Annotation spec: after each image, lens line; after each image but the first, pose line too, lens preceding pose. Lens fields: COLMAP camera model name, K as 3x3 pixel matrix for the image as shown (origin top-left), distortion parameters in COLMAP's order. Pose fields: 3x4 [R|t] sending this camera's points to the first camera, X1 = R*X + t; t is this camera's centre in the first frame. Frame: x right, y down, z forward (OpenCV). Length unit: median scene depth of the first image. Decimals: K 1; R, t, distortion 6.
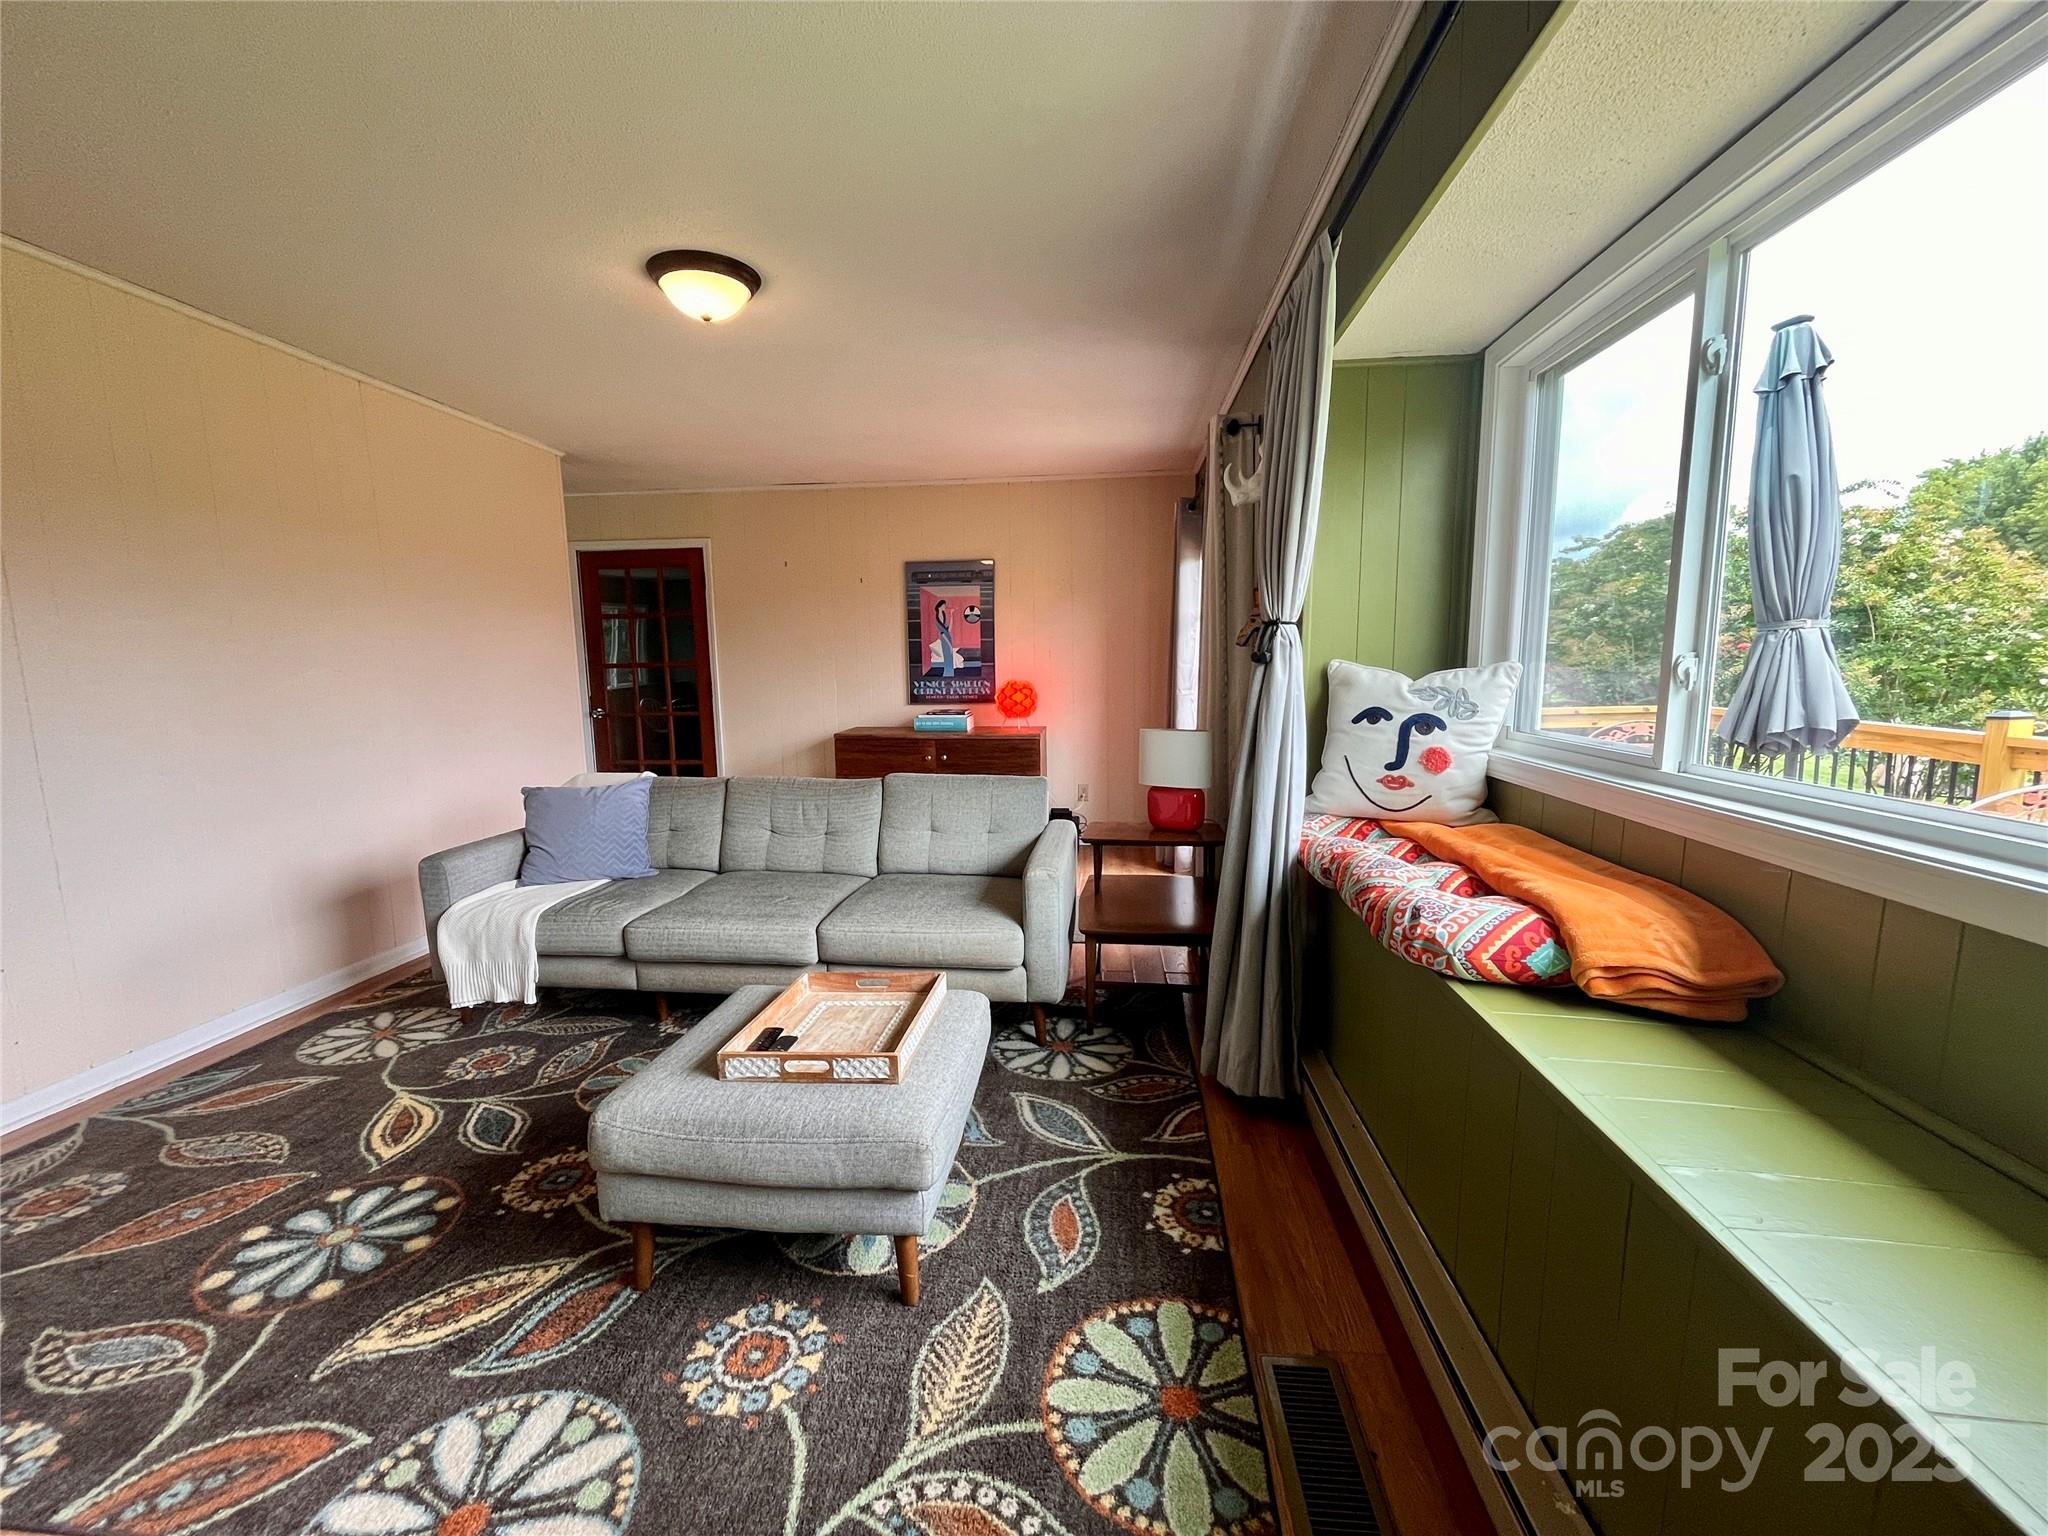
lens RADIAL K [[830.1, 0, 1016.7], [0, 830.1, 777.7], [0, 0, 1]] dist [-0.003505, -0.000252]
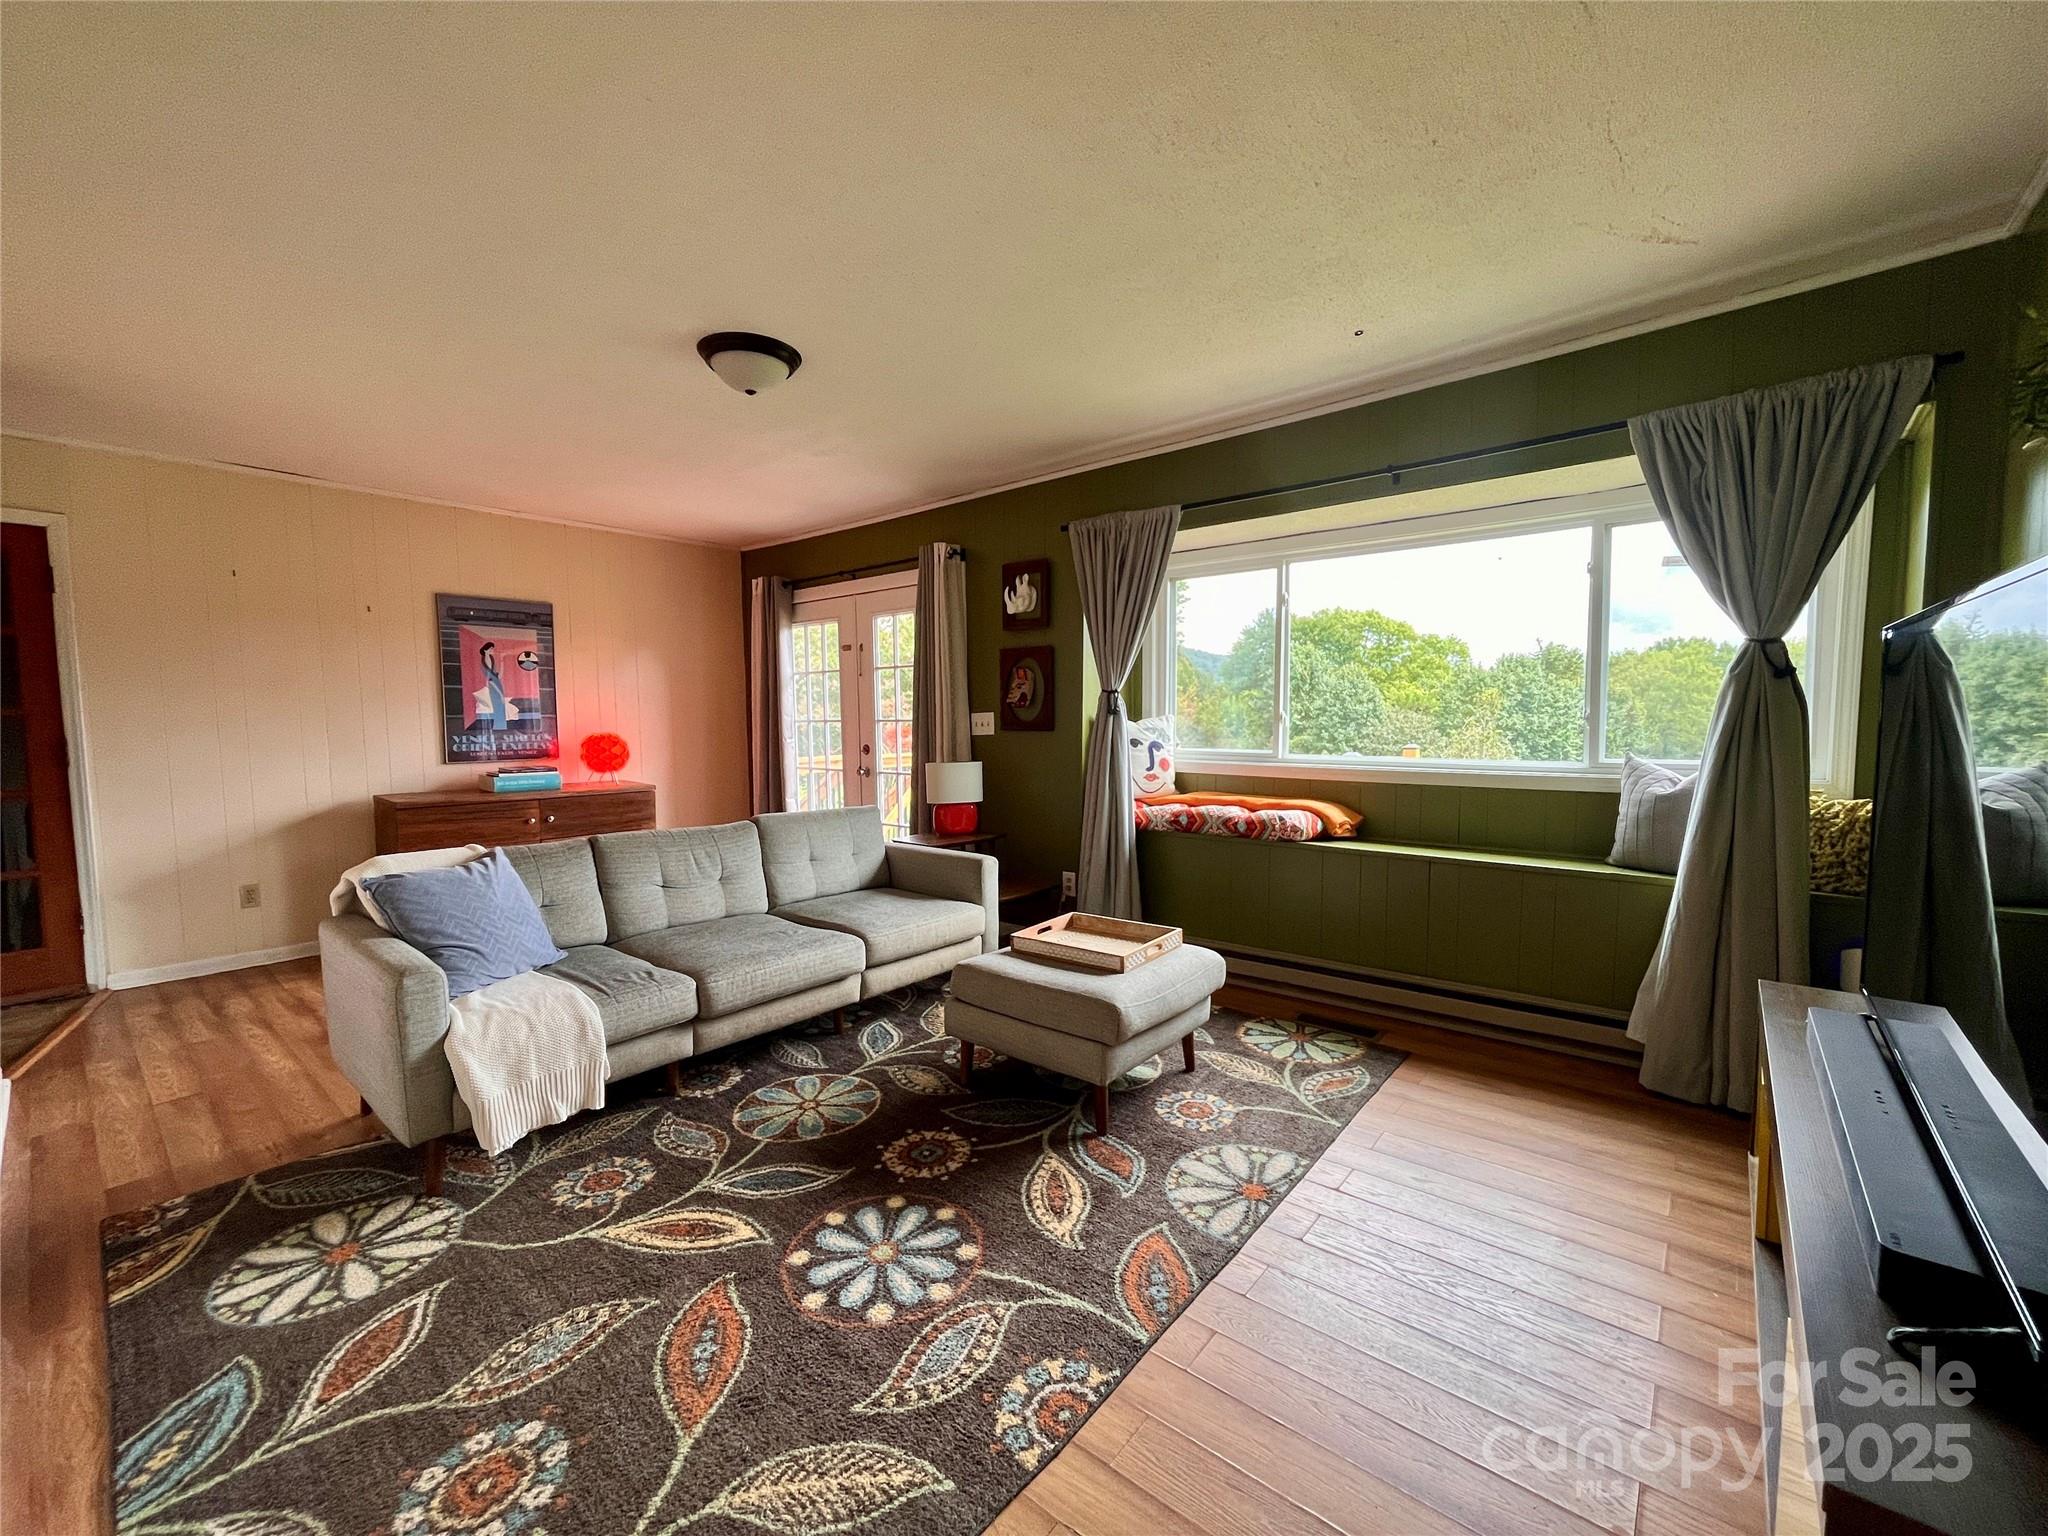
lens RADIAL K [[830.1, 0, 1021.9], [0, 830.1, 773.5], [0, 0, 1]] dist [-0.003505, -0.000252]
pose [[0.558603, -0.048645, 0.828007, -1.283324], [0.110530, 0.993741, -0.016186, -0.005056], [-0.822038, 0.100561, 0.560483, 0.176264]]
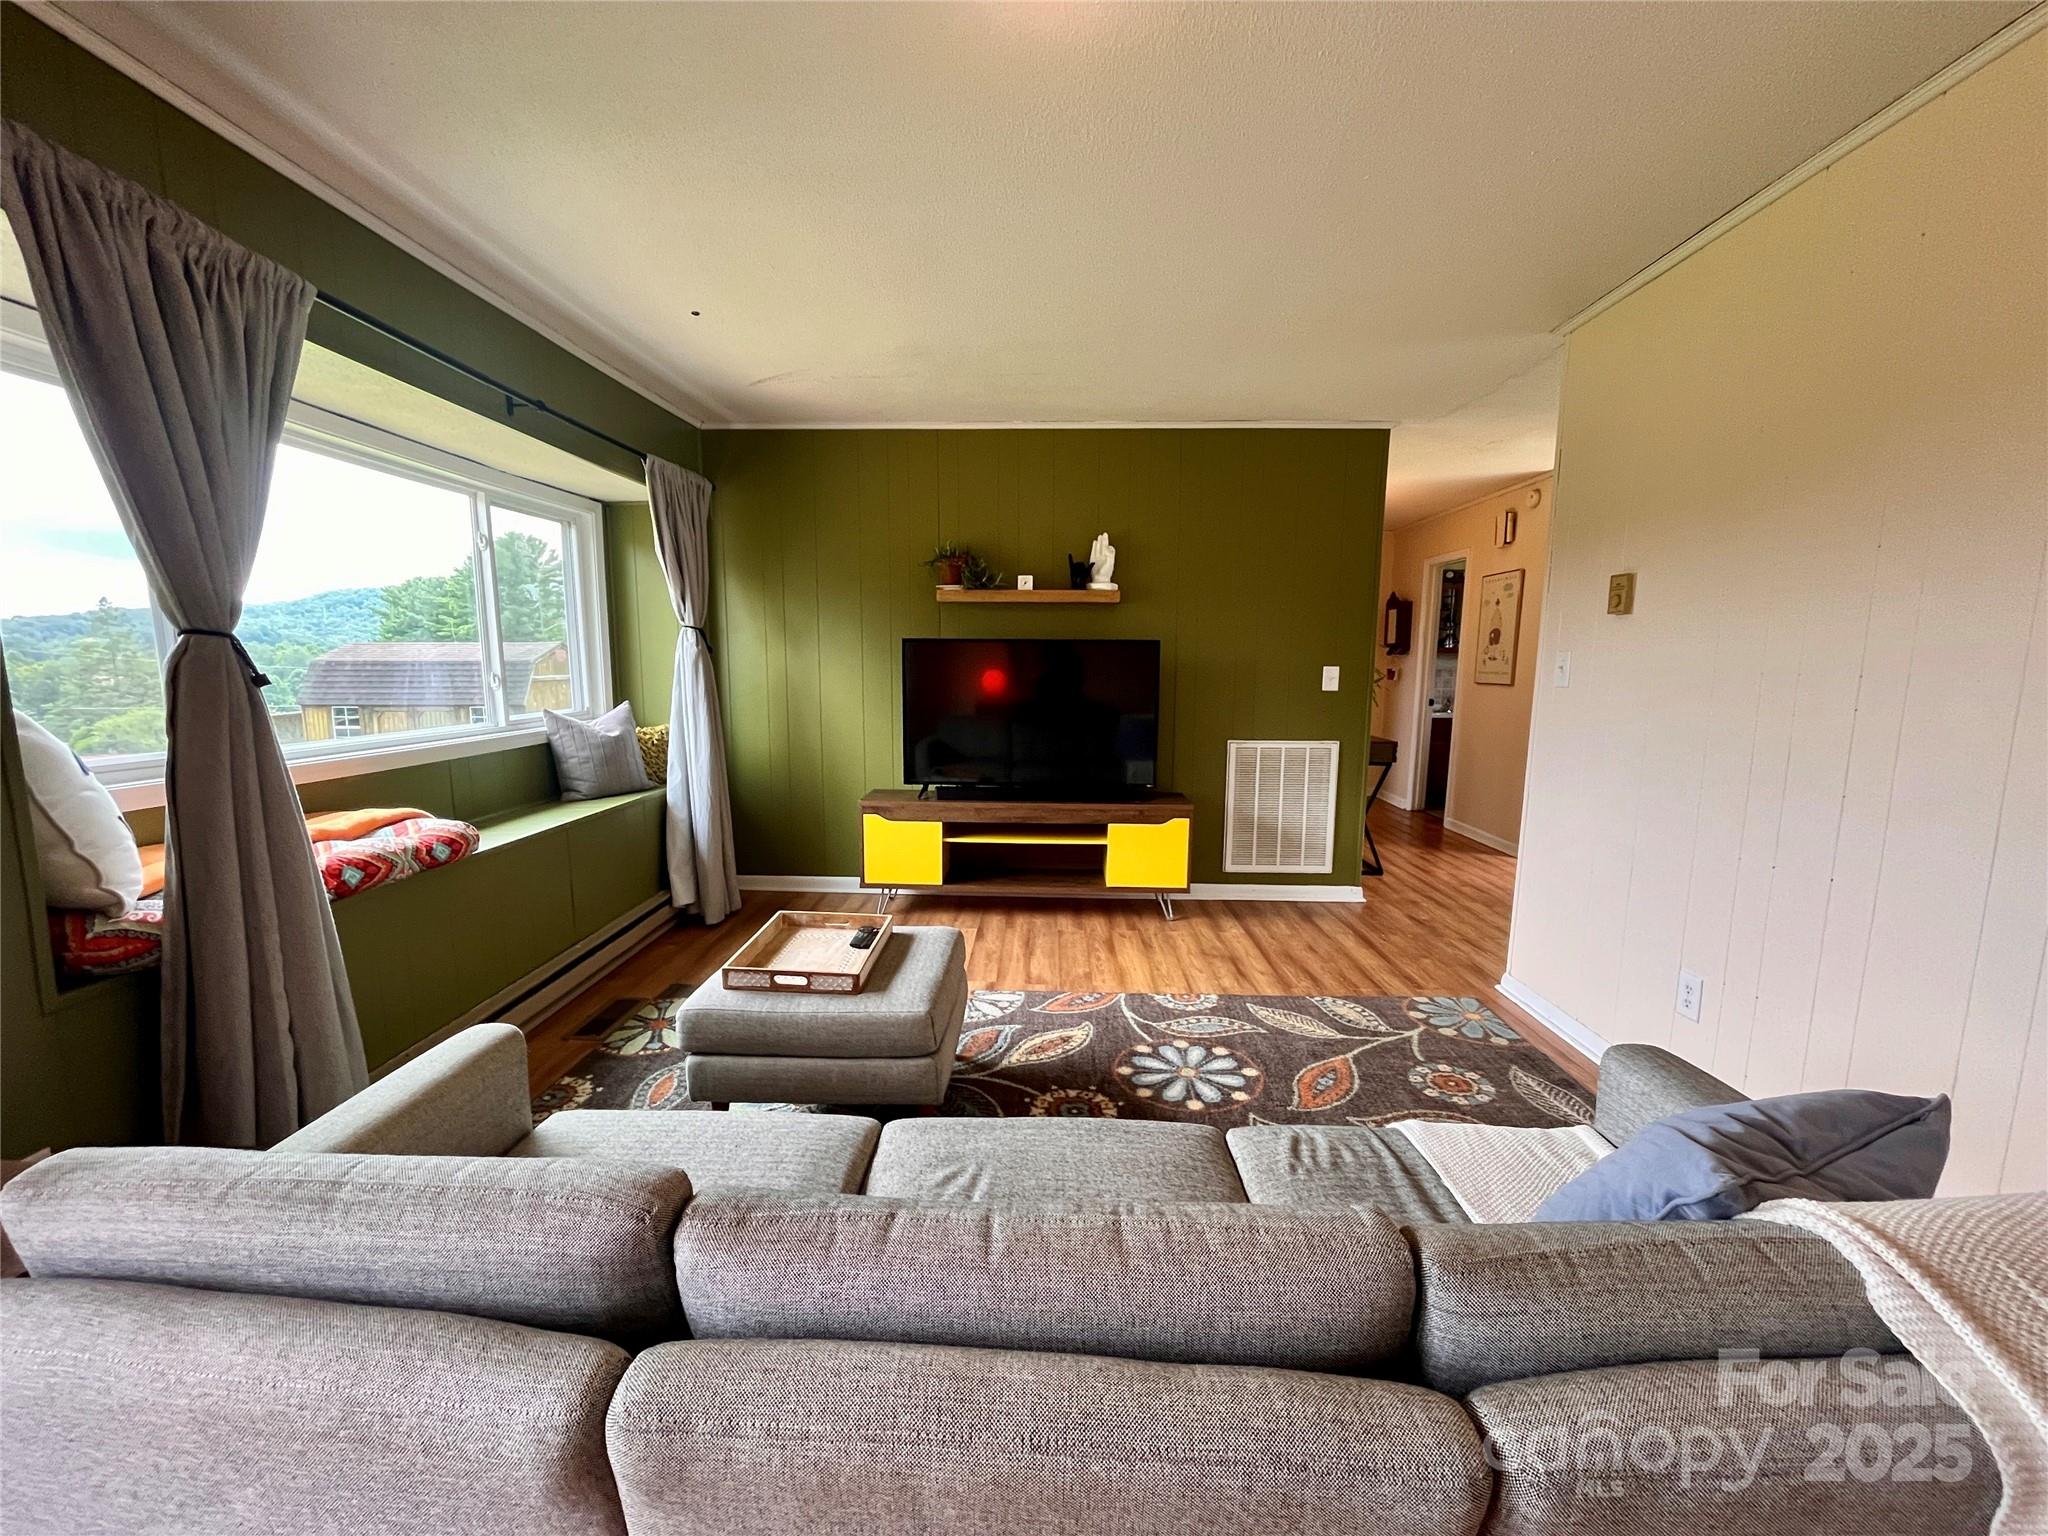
lens RADIAL K [[830.1, 0, 1016.7], [0, 830.1, 762.6], [0, 0, 1]] dist [-0.003505, -0.000252]
pose [[-0.997410, 0.023078, -0.068118, -0.365041], [0.004895, 0.966706, 0.255843, -0.268551], [0.071754, 0.254847, -0.964315, 1.829873]]
